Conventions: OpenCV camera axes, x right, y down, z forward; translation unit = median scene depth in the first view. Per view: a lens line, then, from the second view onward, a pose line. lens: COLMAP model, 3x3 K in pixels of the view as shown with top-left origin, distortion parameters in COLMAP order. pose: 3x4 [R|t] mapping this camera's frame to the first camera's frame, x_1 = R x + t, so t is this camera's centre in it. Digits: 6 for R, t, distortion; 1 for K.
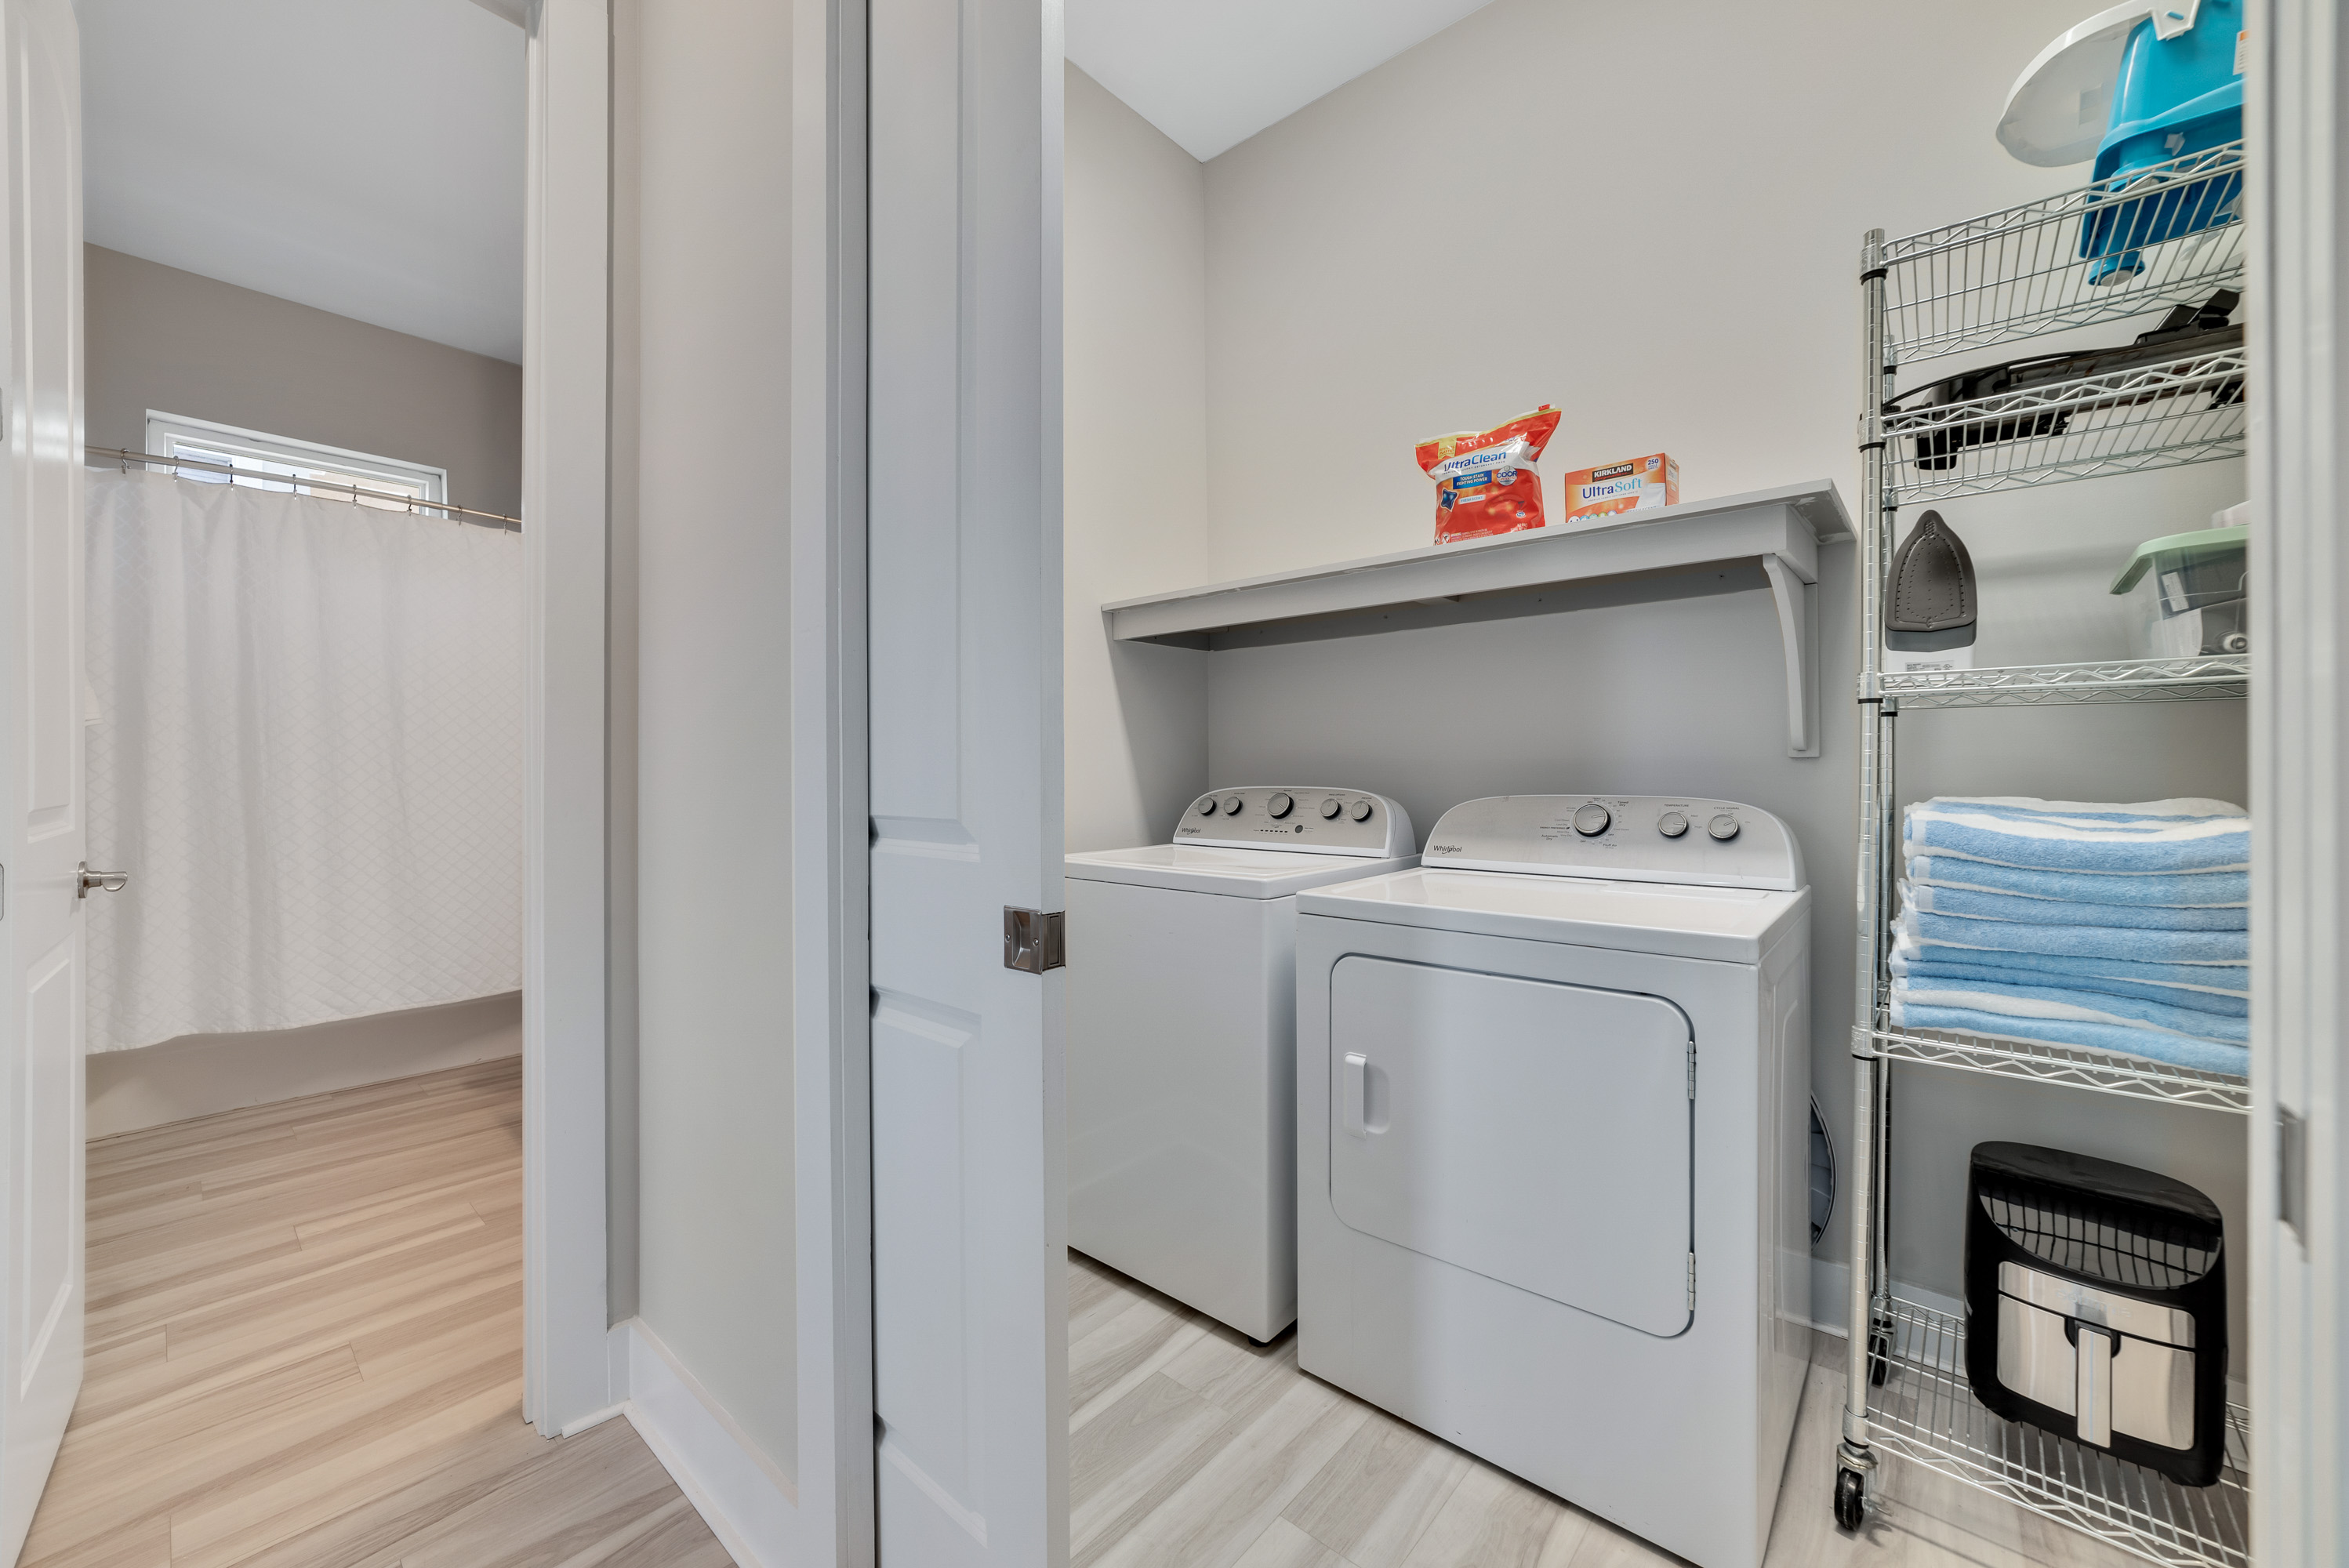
lens RADIAL K [[908.6, 0, 1174.5], [0, 908.6, 784.0], [0, 0, 1]] dist [-0.000407, 0.000248]
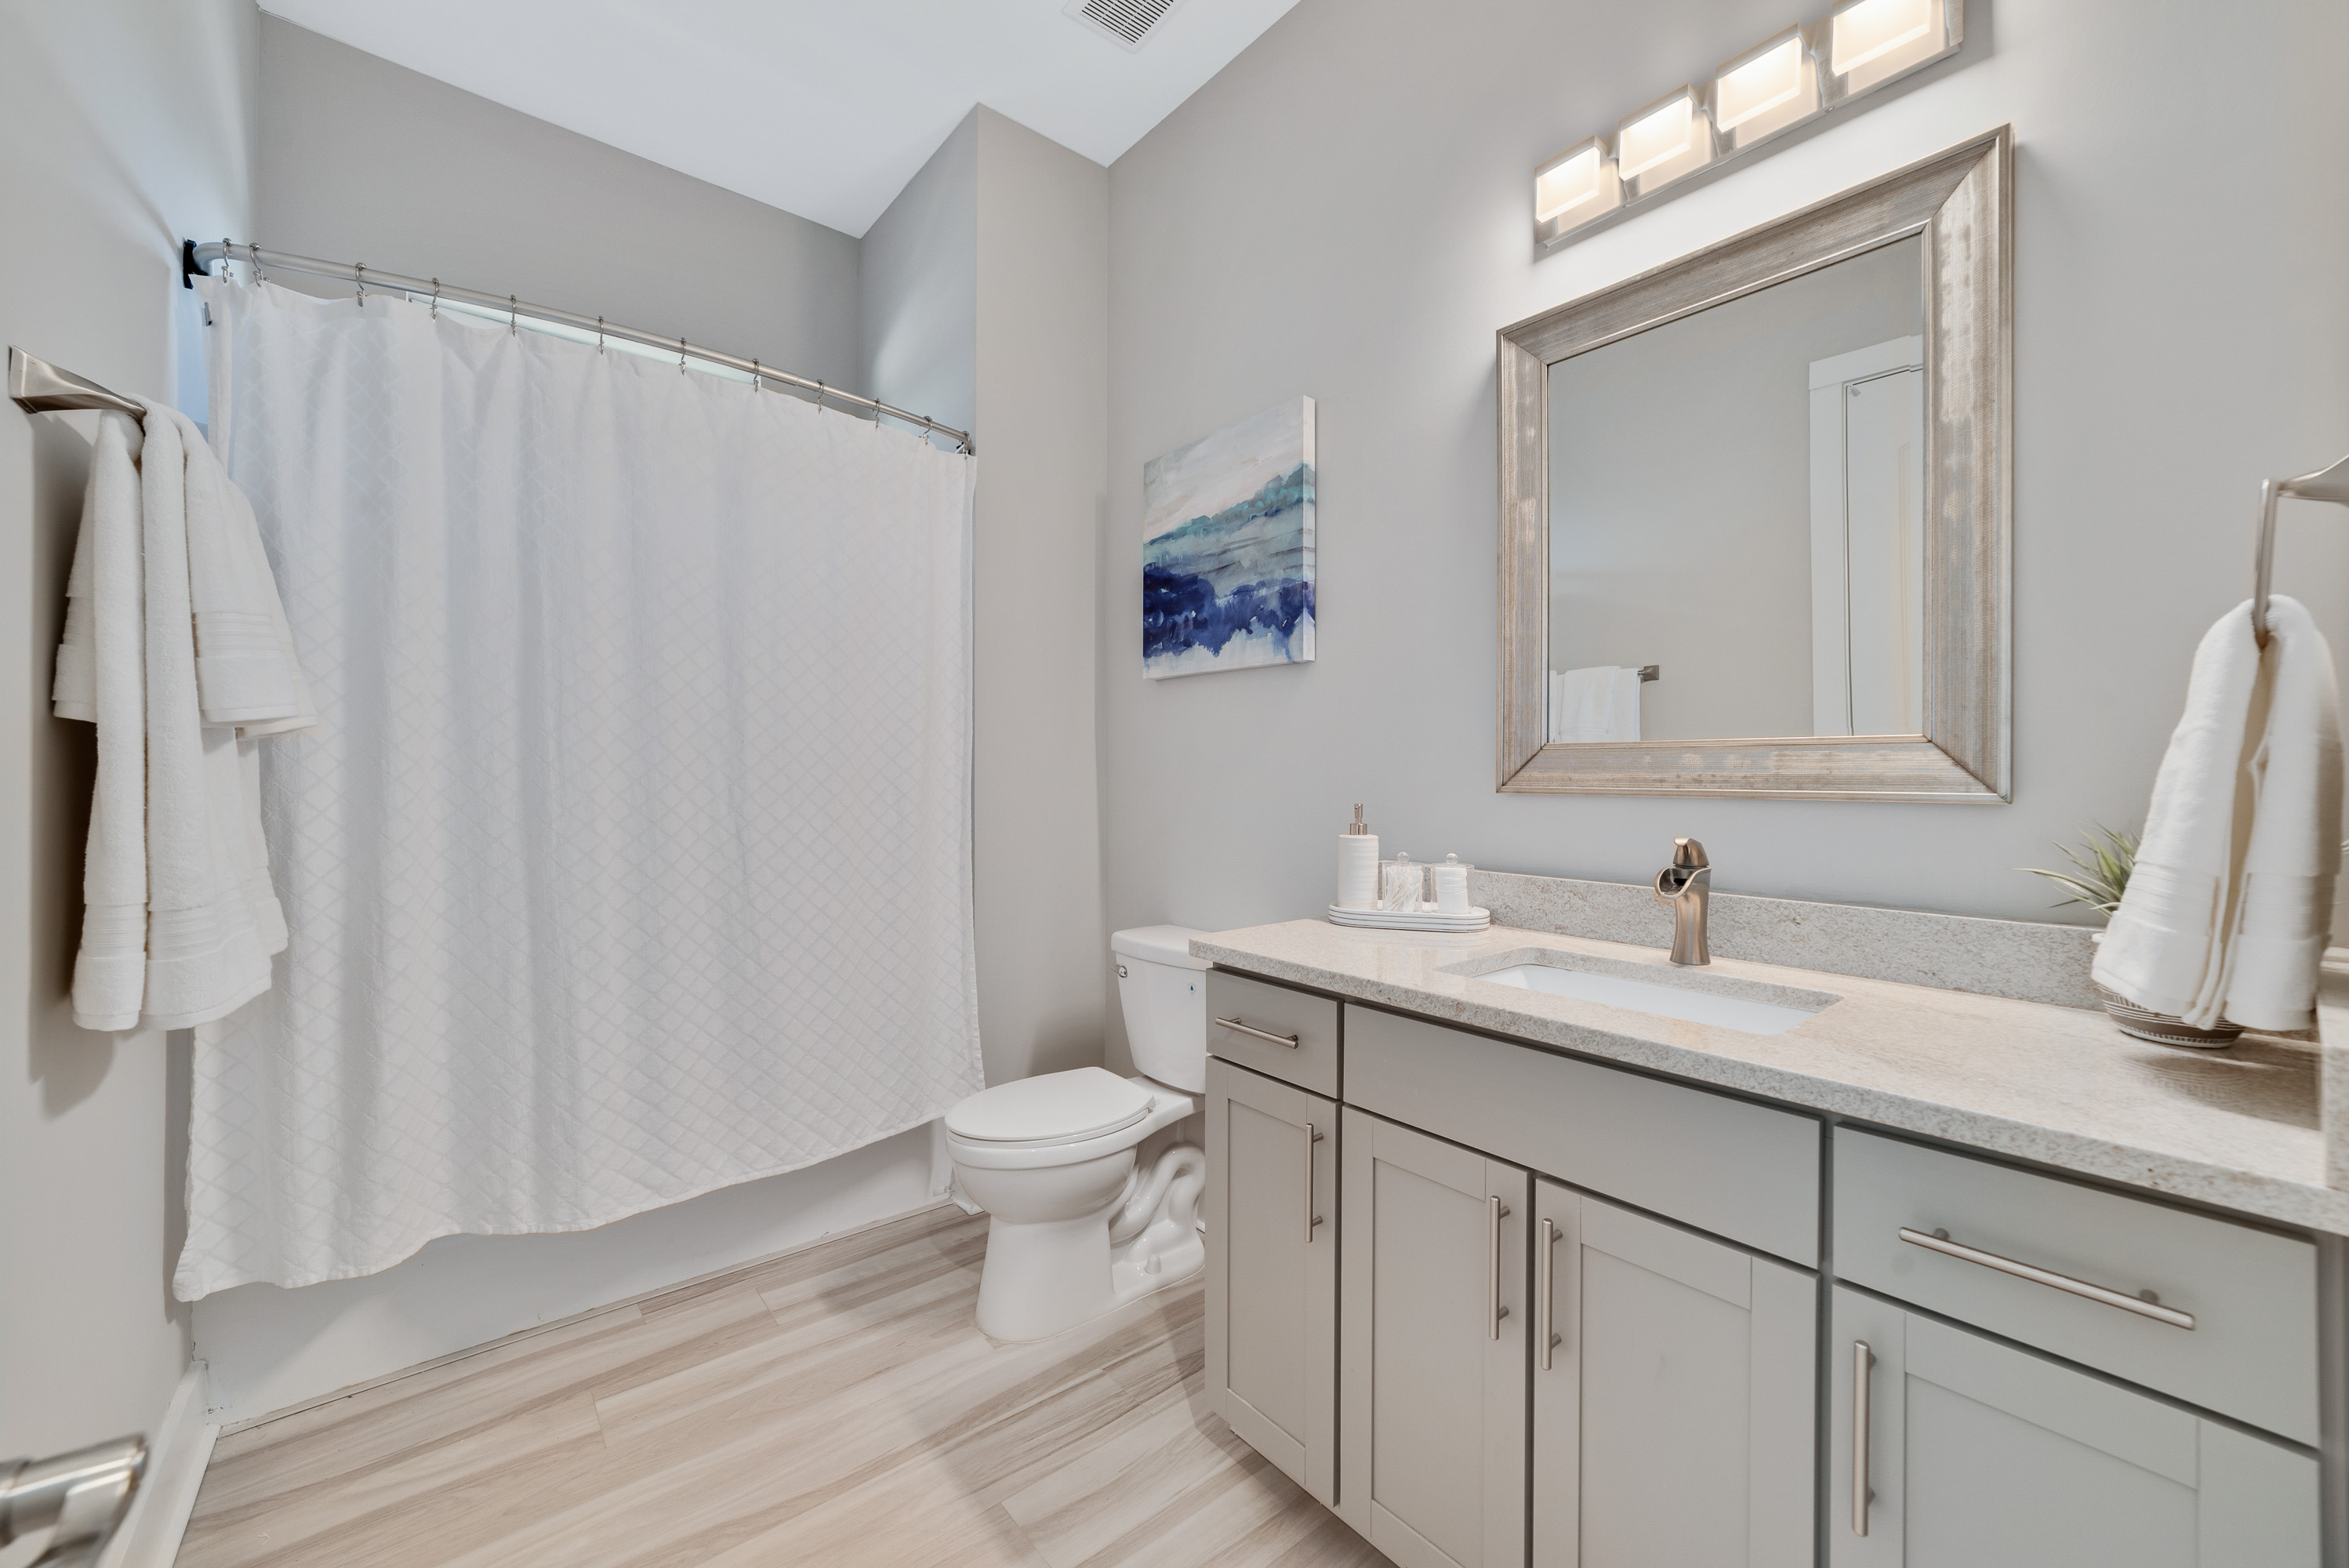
lens RADIAL K [[921.5, 0, 1175.4], [0, 921.5, 797.5], [0, 0, 1]] dist [-0.010696, 0.000151]
pose [[0.985152, 0.003591, -0.171648, -0.494185], [-0.004007, 0.999990, -0.002073, -0.018354], [0.171638, 0.002730, 0.985156, 0.473643]]
